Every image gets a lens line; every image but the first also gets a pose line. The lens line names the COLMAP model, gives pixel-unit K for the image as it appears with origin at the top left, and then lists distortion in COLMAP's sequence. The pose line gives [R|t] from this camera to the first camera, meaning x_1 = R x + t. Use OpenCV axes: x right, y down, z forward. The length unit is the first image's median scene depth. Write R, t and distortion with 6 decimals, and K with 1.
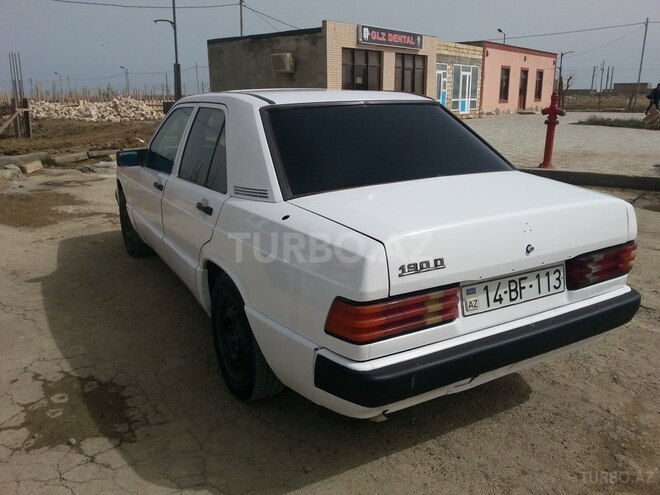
lens RADIAL K [[546.2, 0, 326.3], [0, 546.2, 248.0], [0, 0, 1]] dist [-0.018698, -0.010538]
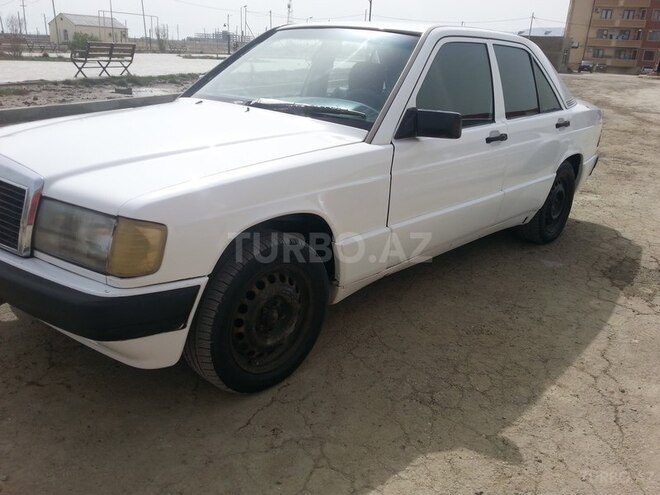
lens RADIAL K [[537.5, 0, 330.0], [0, 537.5, 247.5], [0, 0, 1]] dist [-0.000833, -0.004781]
pose [[-0.306194, -0.331949, 0.892219, -1.528111], [0.210282, 0.890500, 0.403474, -0.525573], [-0.928454, 0.311159, -0.202863, 2.165355]]
